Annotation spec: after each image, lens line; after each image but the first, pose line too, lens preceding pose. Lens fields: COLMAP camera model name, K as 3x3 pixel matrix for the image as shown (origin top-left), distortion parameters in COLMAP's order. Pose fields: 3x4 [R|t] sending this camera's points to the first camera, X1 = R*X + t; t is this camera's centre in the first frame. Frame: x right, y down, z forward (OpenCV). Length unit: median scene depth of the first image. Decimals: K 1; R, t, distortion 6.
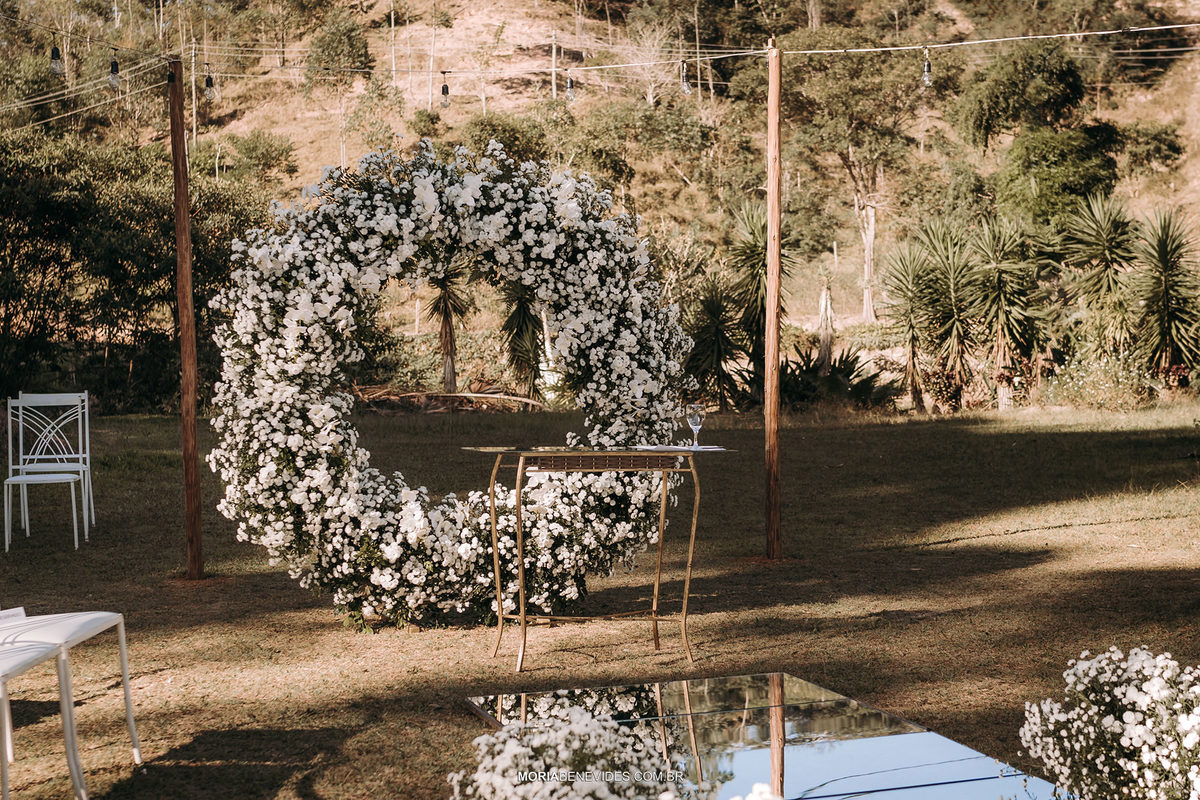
lens RADIAL K [[1837.4, 0, 600.0], [0, 1837.4, 400.0], [0, 0, 1]] dist [0.011728, -0.072992]
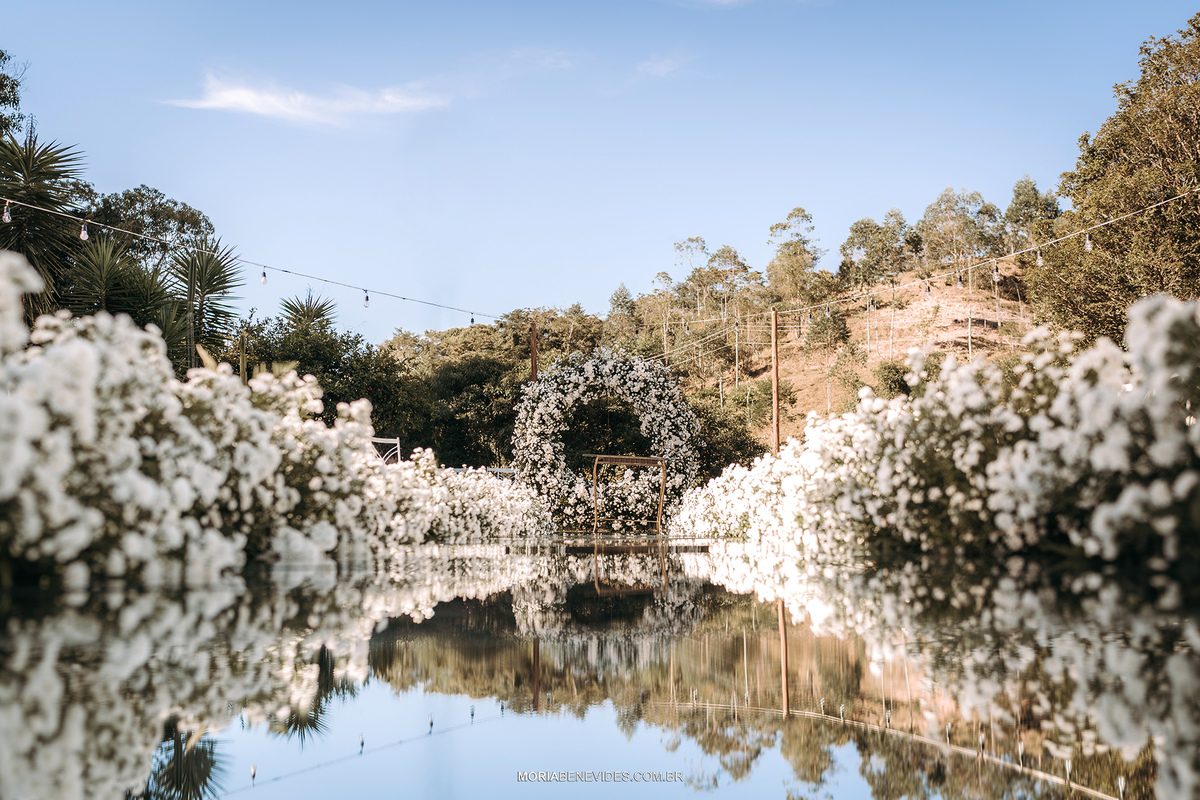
lens RADIAL K [[1206.2, 0, 553.4], [0, 1206.2, 397.2], [0, 0, 1]] dist [-0.009418, -0.013344]
pose [[0.930691, -0.006985, -0.365739, 0.494039], [-0.040770, 0.991608, -0.122684, 0.147119], [0.363526, 0.129092, 0.922596, -0.629561]]
